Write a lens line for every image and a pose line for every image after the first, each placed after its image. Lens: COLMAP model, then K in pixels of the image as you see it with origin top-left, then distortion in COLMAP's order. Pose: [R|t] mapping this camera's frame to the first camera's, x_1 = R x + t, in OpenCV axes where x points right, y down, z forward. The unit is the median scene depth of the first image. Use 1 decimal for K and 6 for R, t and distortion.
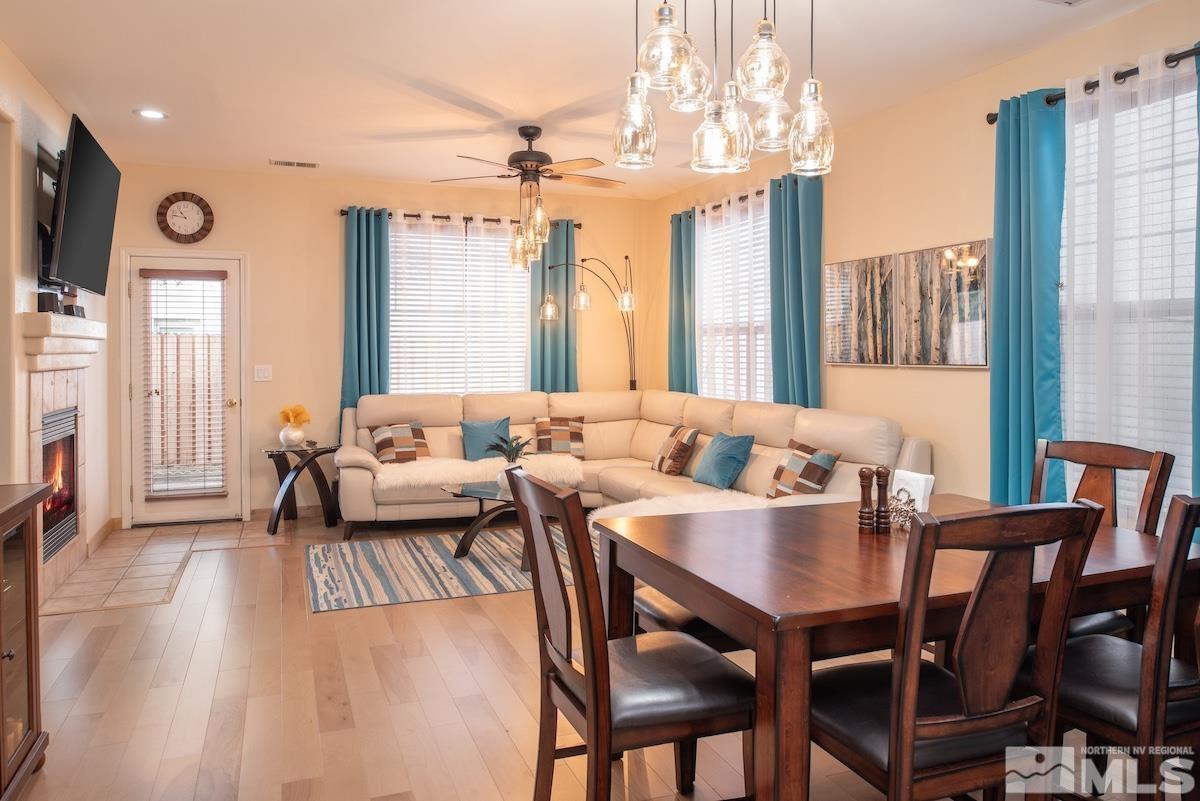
lens RADIAL K [[830.6, 0, 602.5], [0, 830.6, 360.0], [0, 0, 1]] dist [-0.013996, 0.000305]
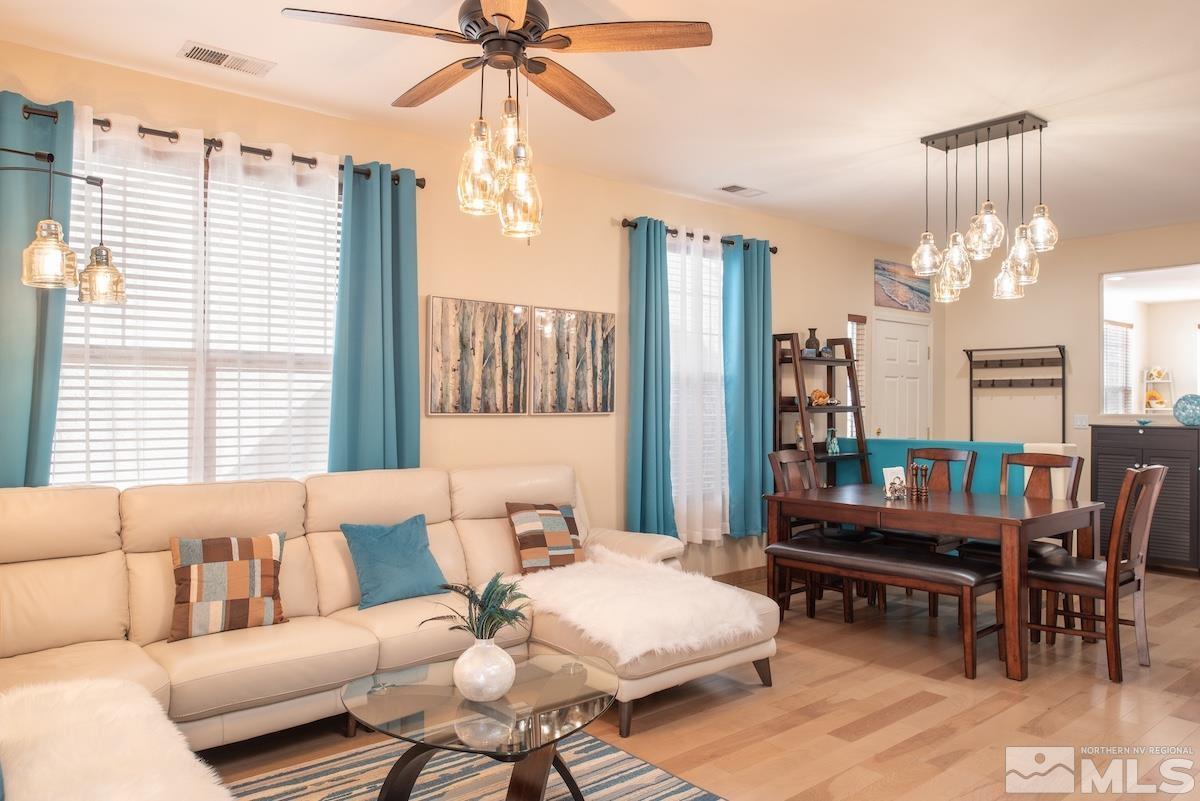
lens RADIAL K [[847.9, 0, 600.0], [0, 847.9, 400.5], [0, 0, 1]] dist [0.001657, 0.000253]
pose [[-0.326808, 0.006691, 0.945067, -0.657494], [0.010636, 0.999938, -0.003402, -0.005653], [-0.945031, 0.008940, -0.326859, 1.240762]]
